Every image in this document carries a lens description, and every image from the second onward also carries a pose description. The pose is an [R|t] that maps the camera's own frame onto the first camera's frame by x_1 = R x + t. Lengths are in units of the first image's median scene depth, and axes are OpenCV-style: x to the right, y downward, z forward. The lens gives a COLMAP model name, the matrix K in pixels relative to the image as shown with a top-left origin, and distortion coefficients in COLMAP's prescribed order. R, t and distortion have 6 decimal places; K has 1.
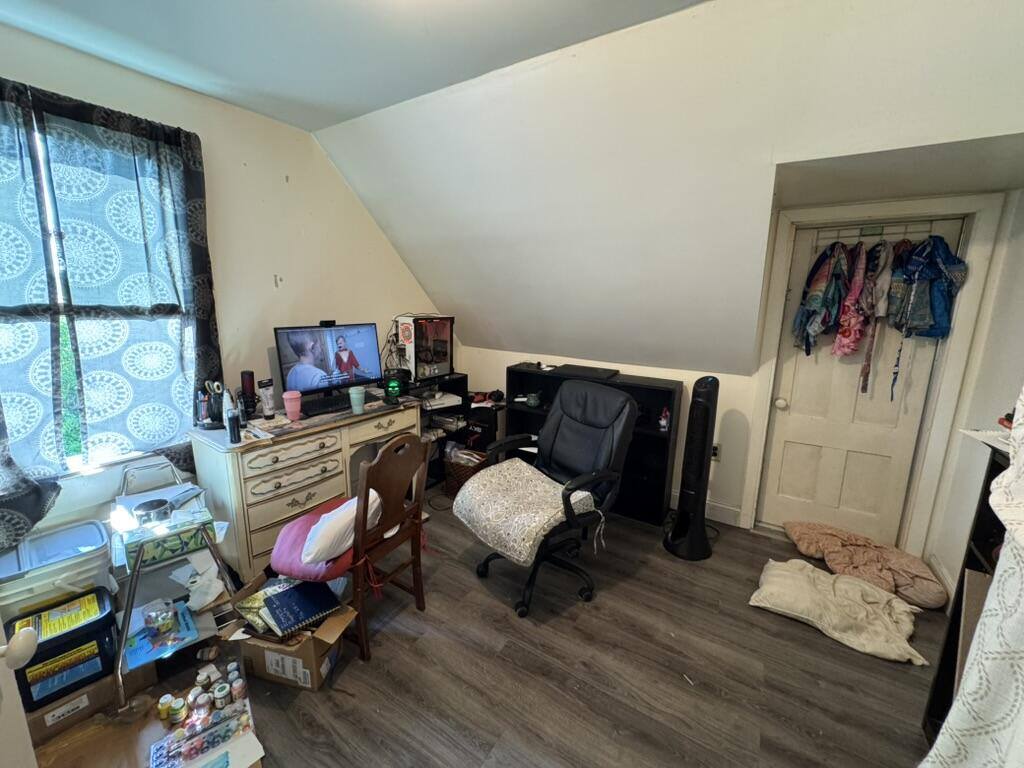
lens RADIAL K [[410.0, 0, 514.2], [0, 410.0, 381.4], [0, 0, 1]] dist [-0.003262, -0.000098]
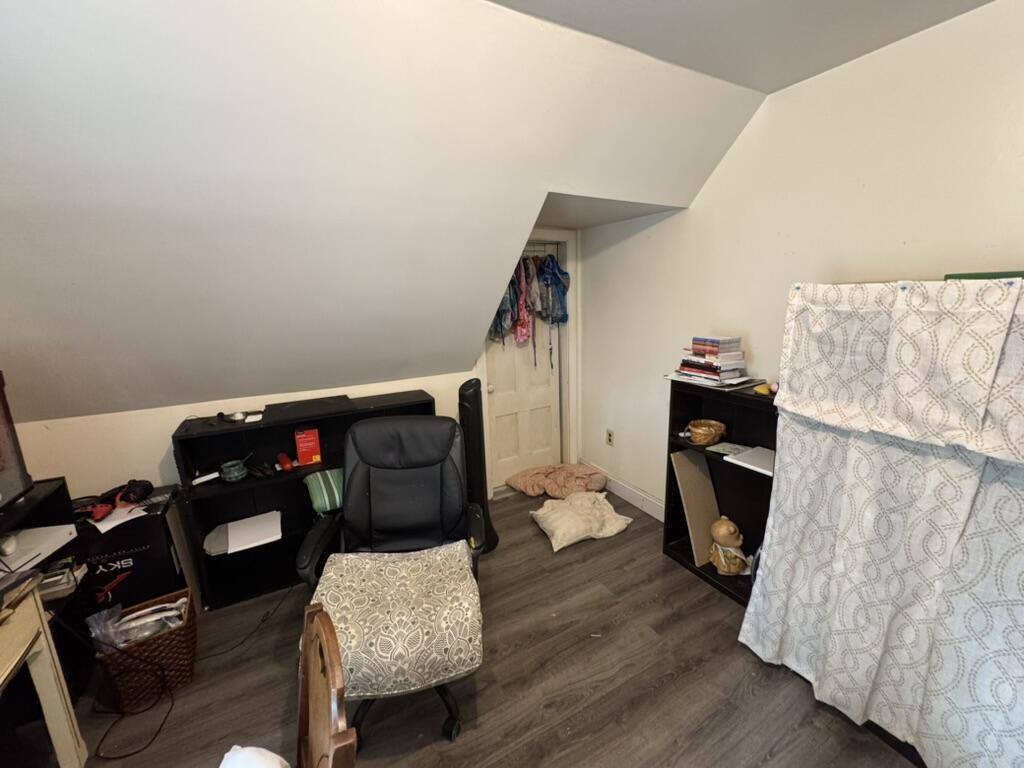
lens RADIAL K [[406.9, 0, 510.3], [0, 406.9, 382.6], [0, 0, 1]] dist [0.000799, 0.000007]
pose [[0.480455, -0.217877, 0.849525, -0.372455], [0.205841, 0.969607, 0.132259, -0.121781], [-0.852521, 0.111323, 0.510701, 0.390839]]
